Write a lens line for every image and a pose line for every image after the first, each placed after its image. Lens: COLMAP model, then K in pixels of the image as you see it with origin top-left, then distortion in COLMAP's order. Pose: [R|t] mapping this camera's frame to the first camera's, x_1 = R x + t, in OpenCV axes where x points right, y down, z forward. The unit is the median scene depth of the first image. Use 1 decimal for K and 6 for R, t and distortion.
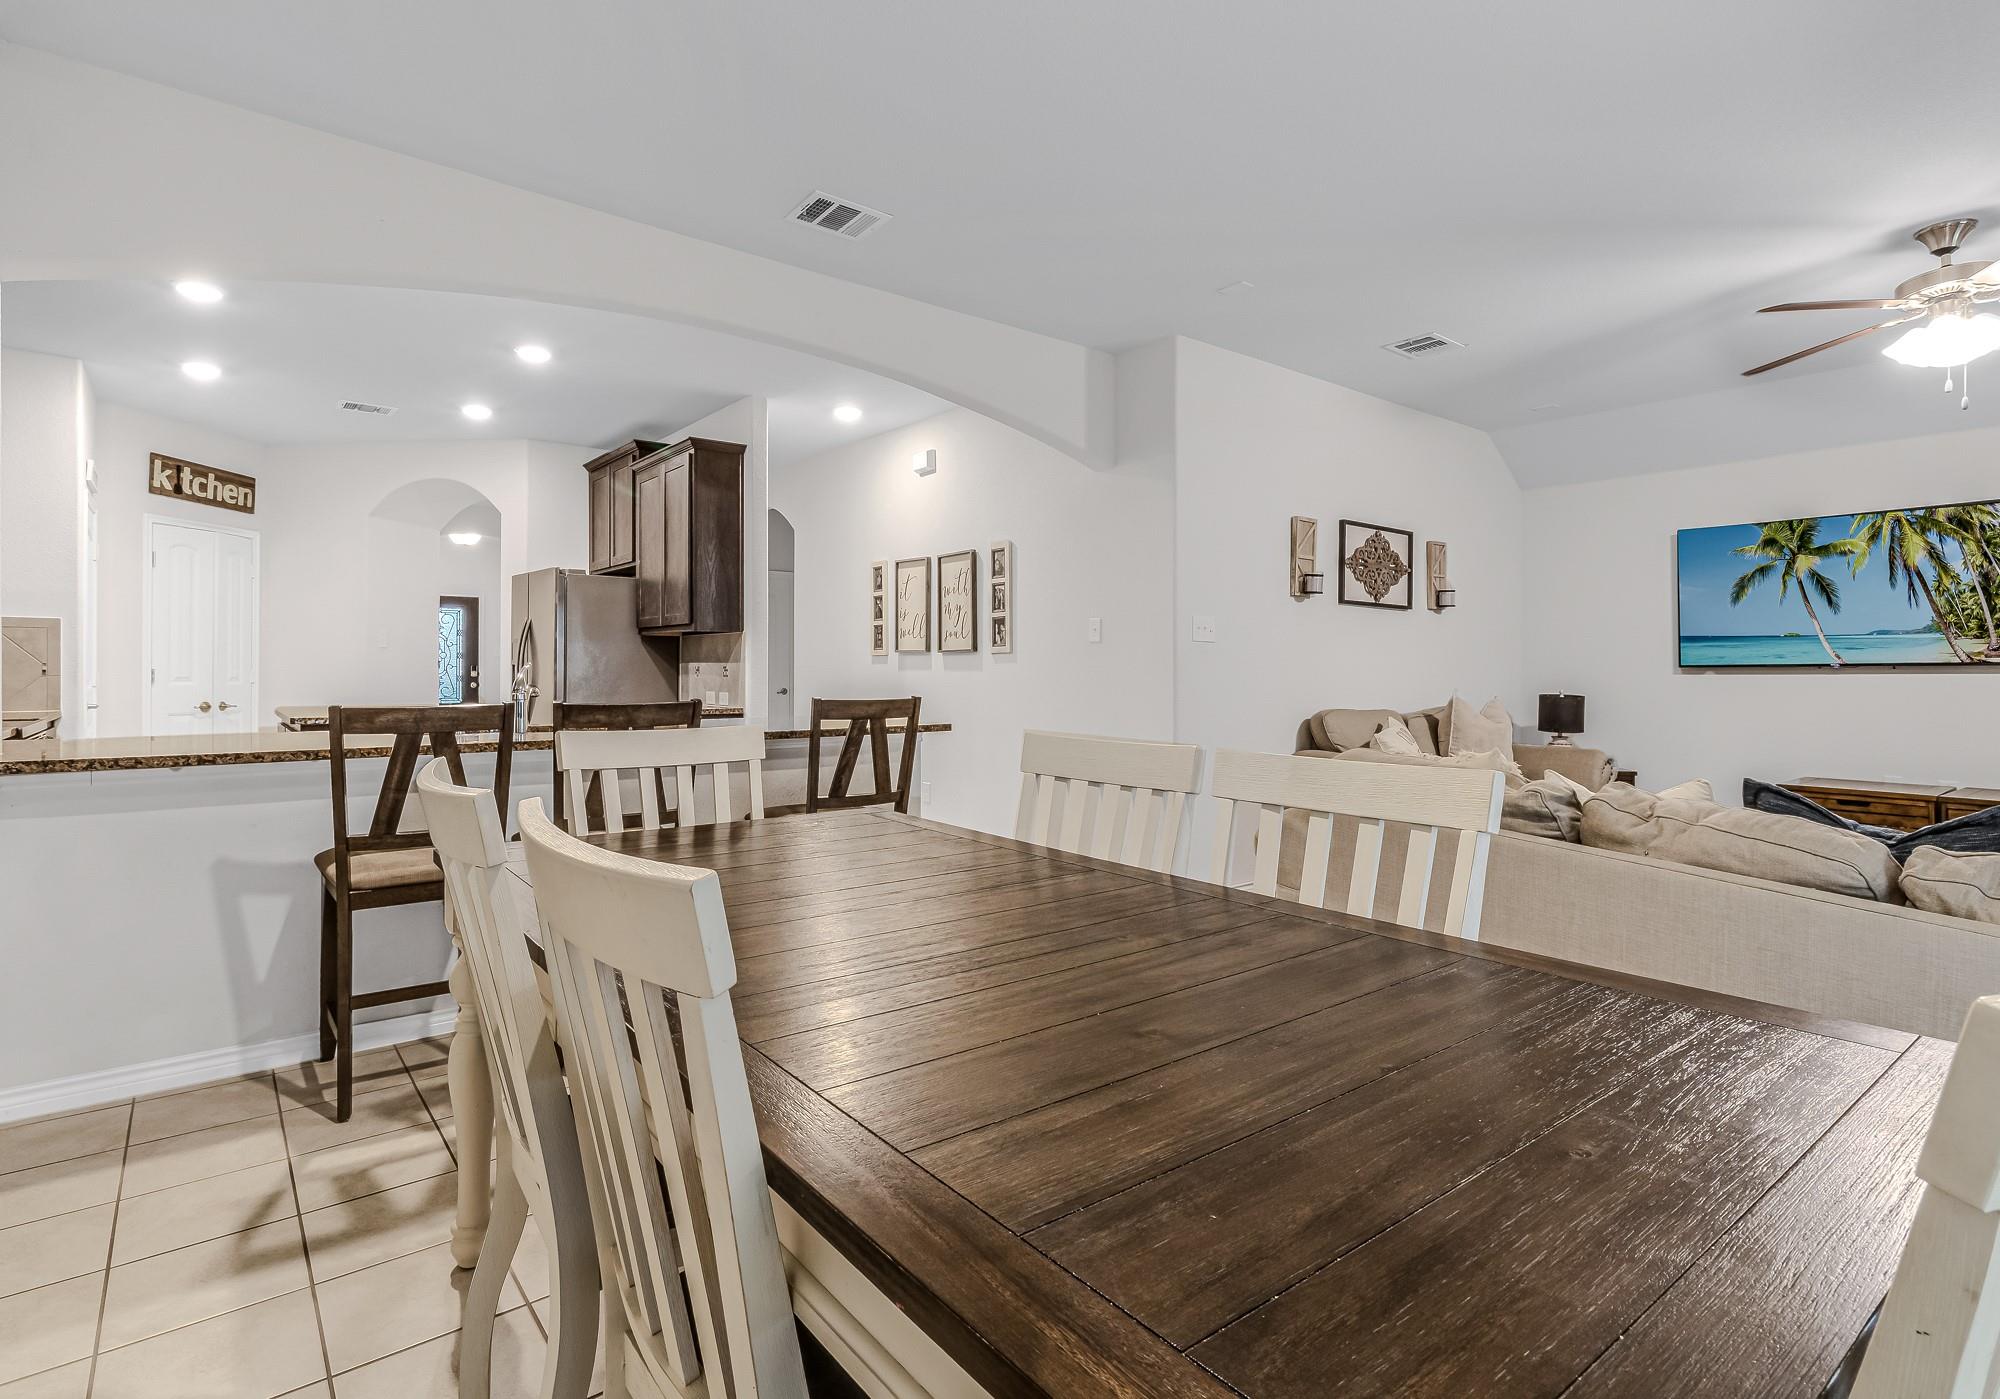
lens RADIAL K [[998.1, 0, 953.8], [0, 998.1, 663.3], [0, 0, 1]] dist [0.001071, 0.000704]
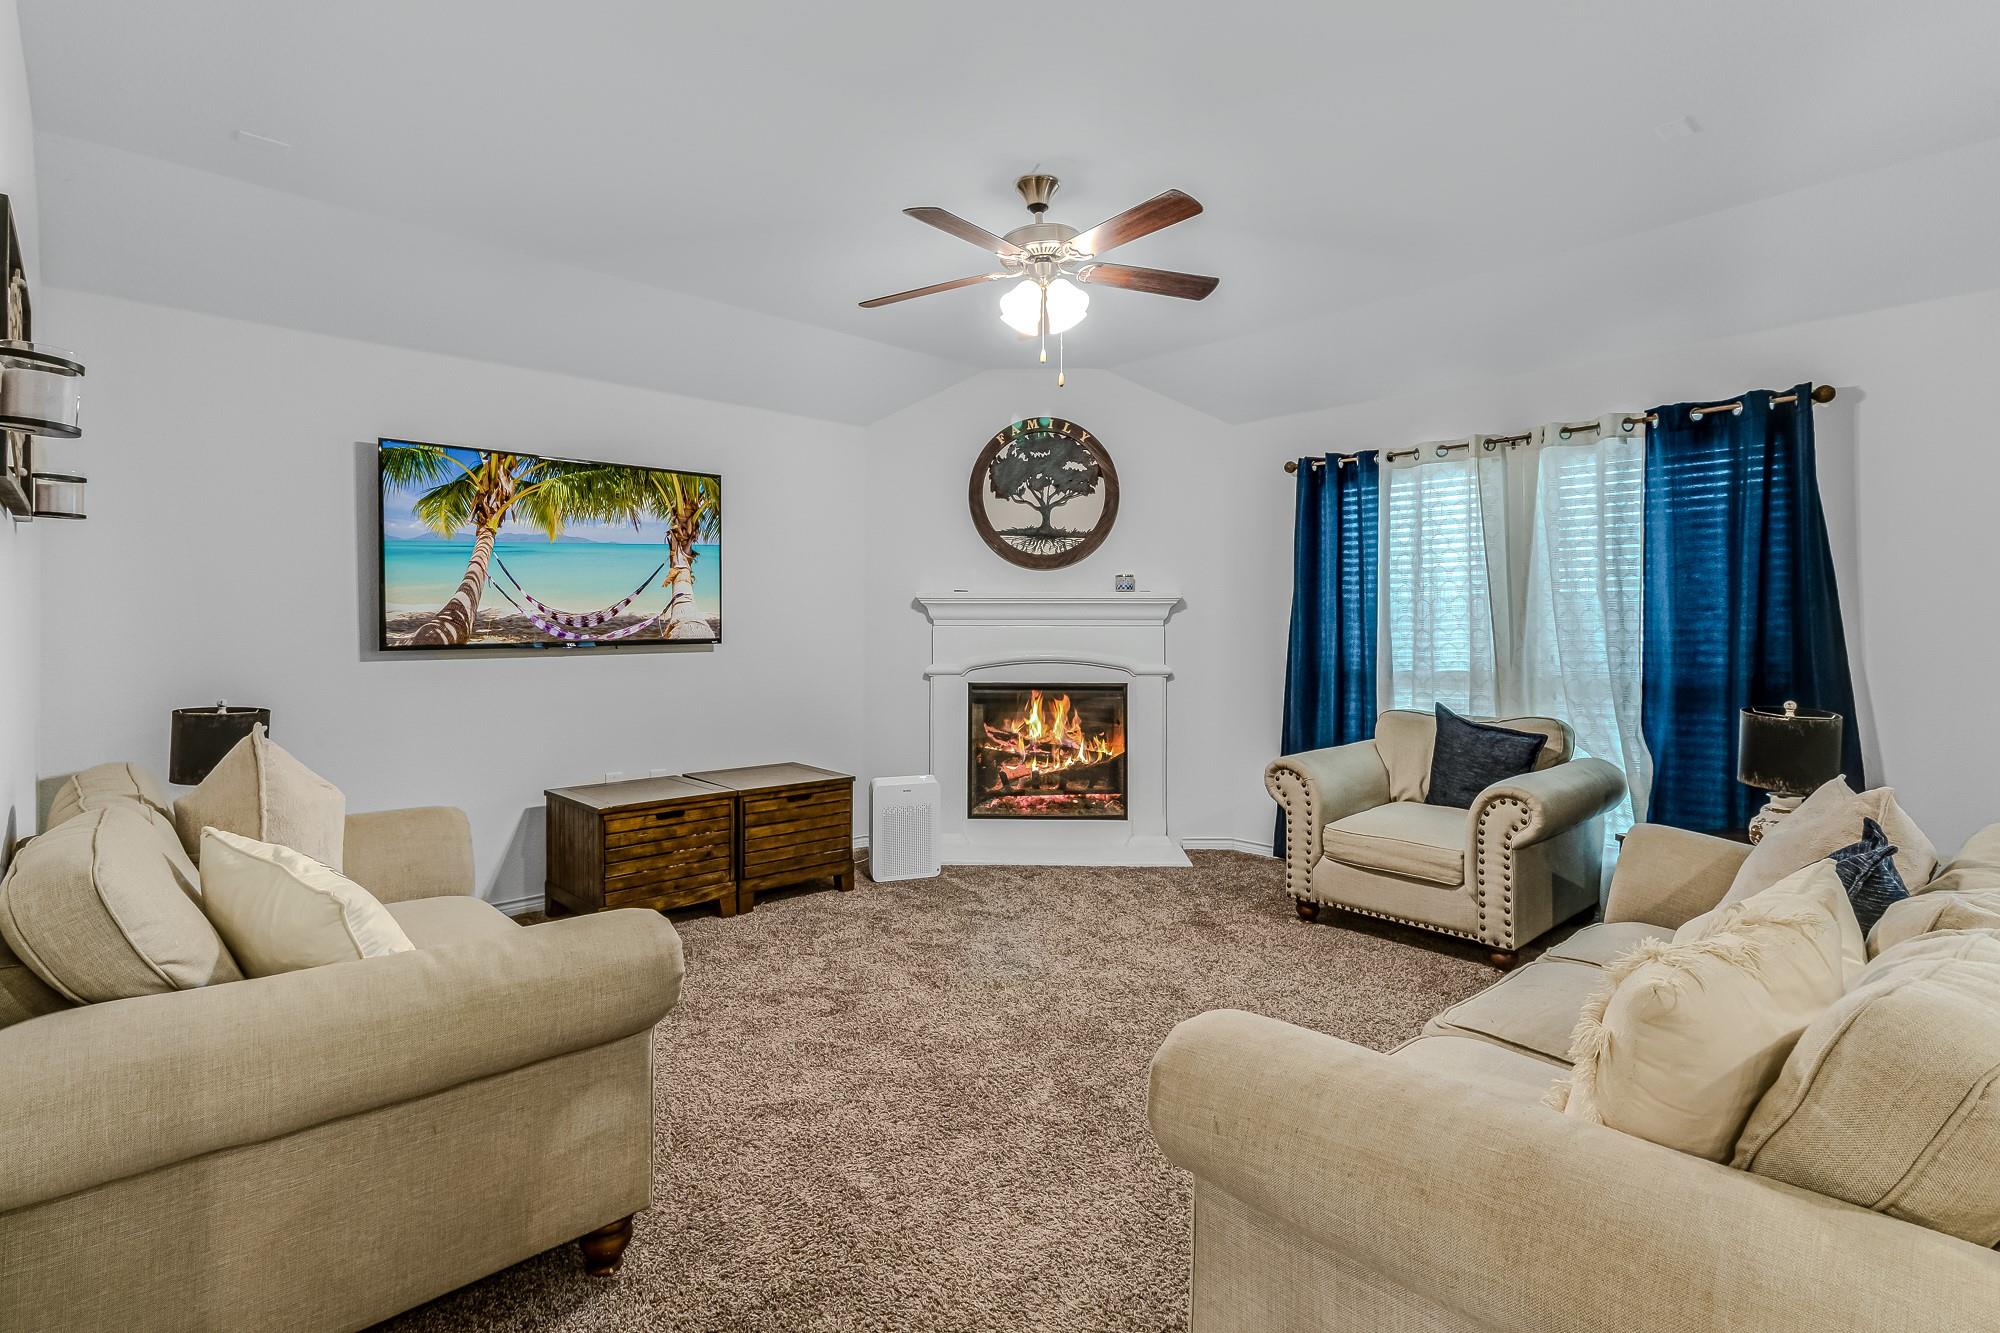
lens RADIAL K [[985.6, 0, 1003.8], [0, 985.6, 646.3], [0, 0, 1]] dist [0.000392, 0.000268]
pose [[-0.108001, -0.019626, 0.993957, 0.053987], [-0.008729, 0.999785, 0.018793, -0.015611], [-0.994112, -0.006647, -0.108149, 0.726015]]
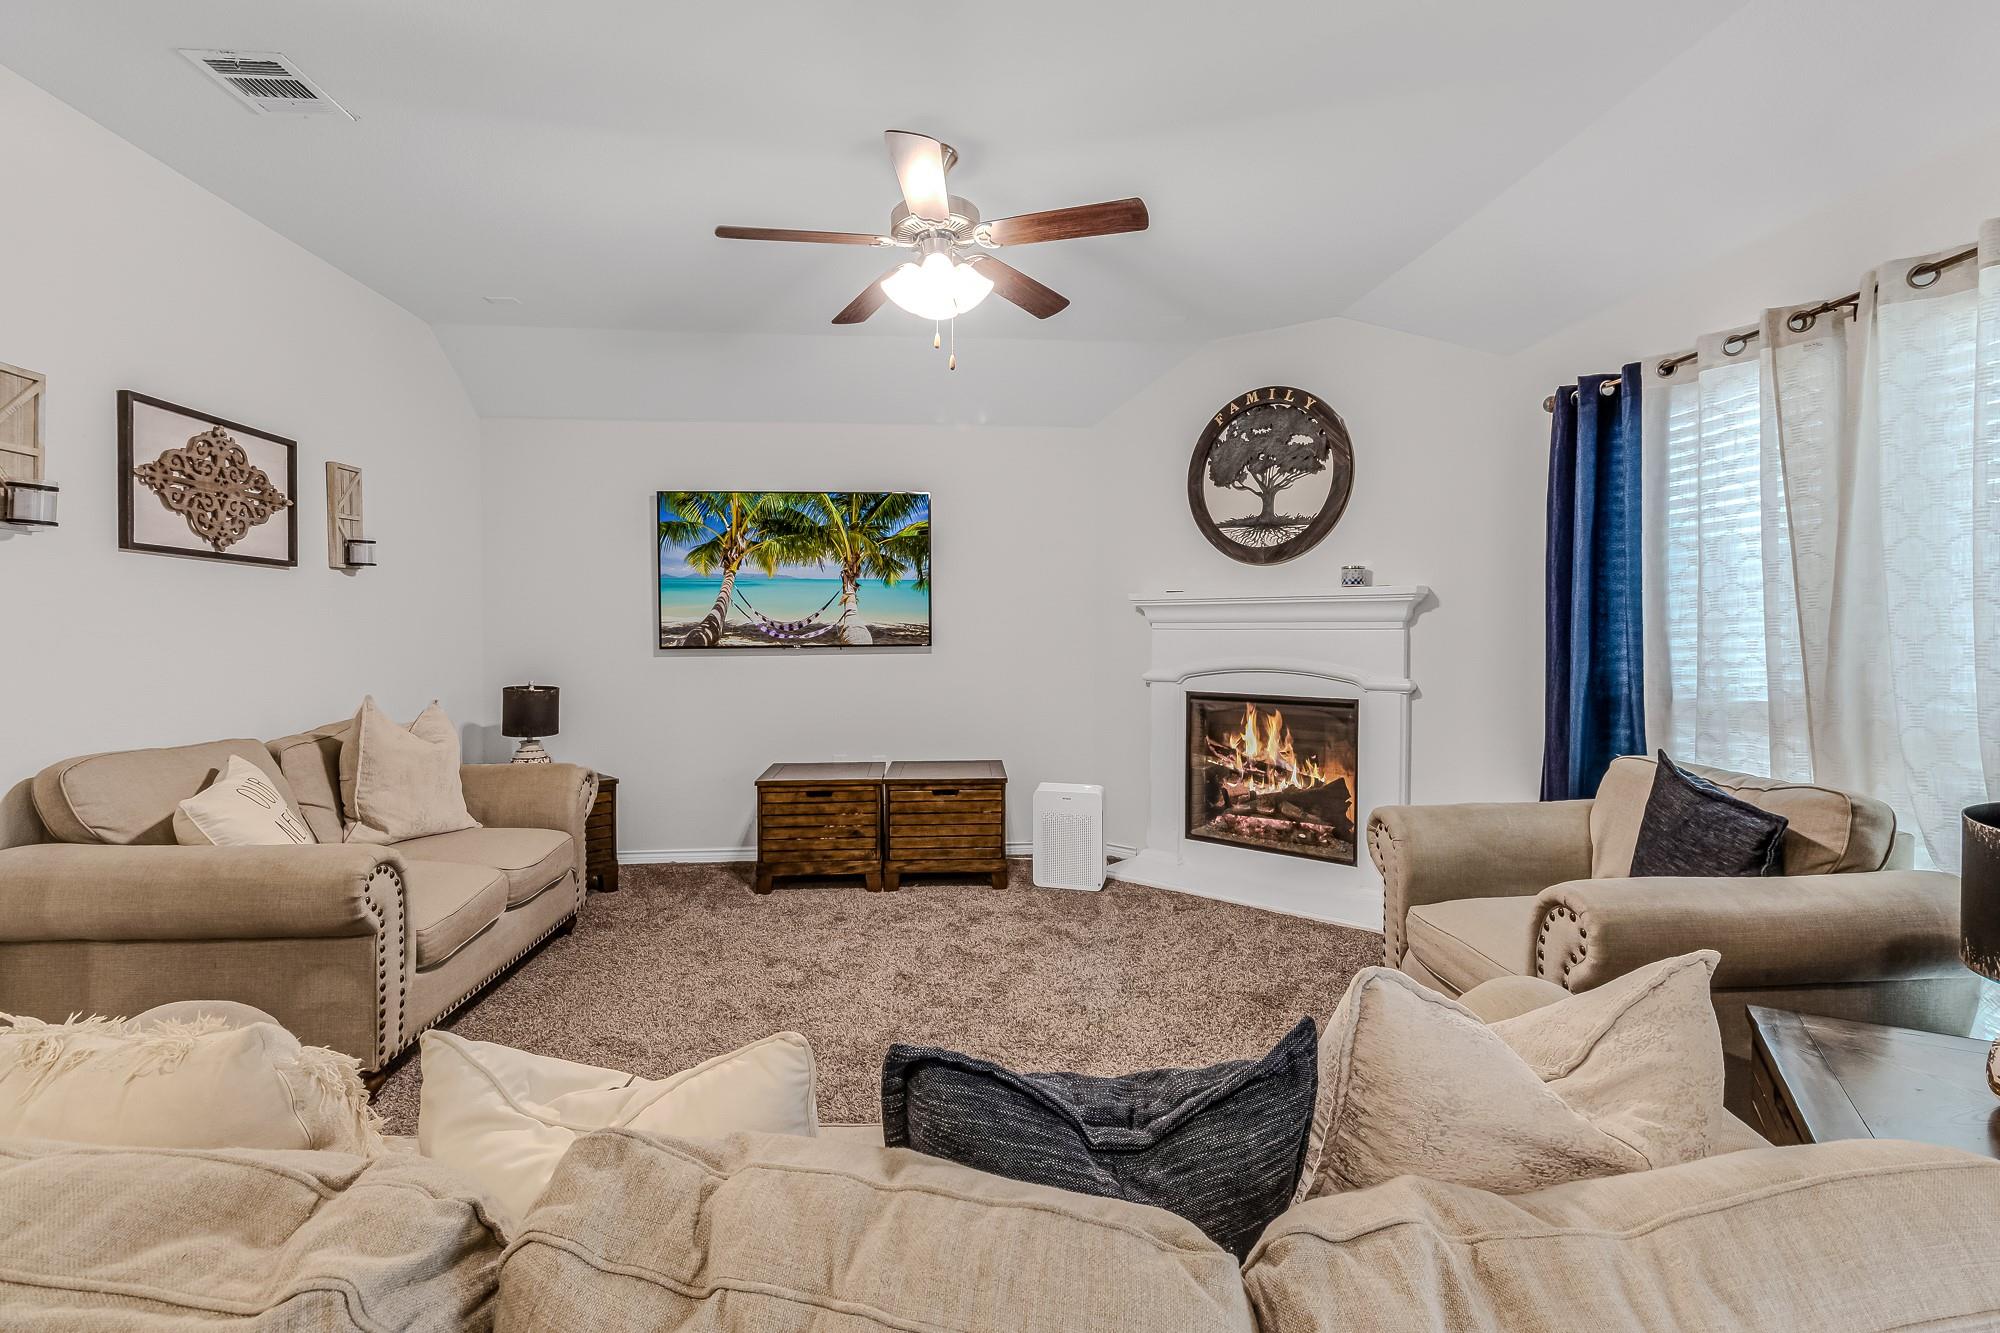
lens RADIAL K [[959.2, 0, 1000.0], [0, 959.2, 666.5], [0, 0, 1]] dist [0.001203, 0.000209]
pose [[0.552929, -0.033481, 0.832556, 0.207529], [-0.004802, 0.999048, 0.043366, -0.020535], [-0.833215, -0.027976, 0.552241, 0.311889]]
